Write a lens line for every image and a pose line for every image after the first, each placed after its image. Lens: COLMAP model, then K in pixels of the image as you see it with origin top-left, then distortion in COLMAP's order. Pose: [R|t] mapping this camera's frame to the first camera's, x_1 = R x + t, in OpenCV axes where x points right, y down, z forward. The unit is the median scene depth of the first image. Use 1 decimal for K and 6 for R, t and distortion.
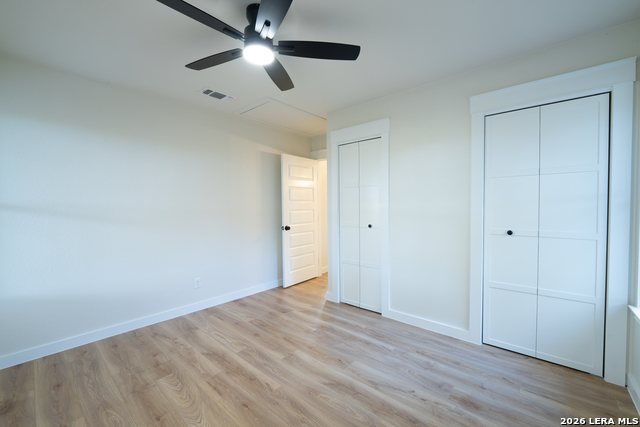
lens RADIAL K [[260.4, 0, 320.8], [0, 260.4, 212.8], [0, 0, 1]] dist [-0.013174, 0.000088]
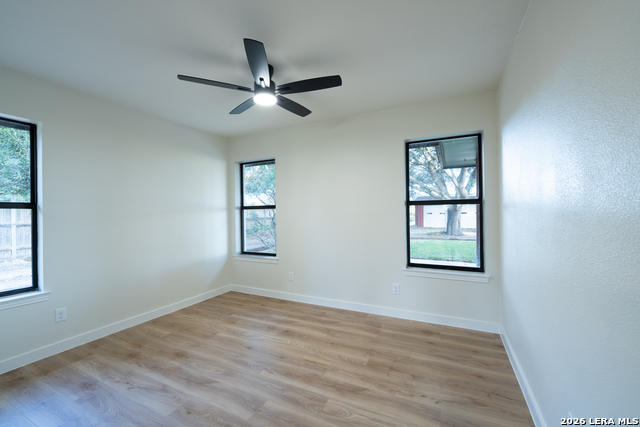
lens RADIAL K [[260.4, 0, 322.1], [0, 260.4, 213.2], [0, 0, 1]] dist [-0.013174, 0.000088]
pose [[-0.964600, 0.019741, -0.262977, -0.130237], [0.012987, 0.999540, 0.027399, -0.042052], [0.263397, 0.023014, -0.964413, 1.984740]]
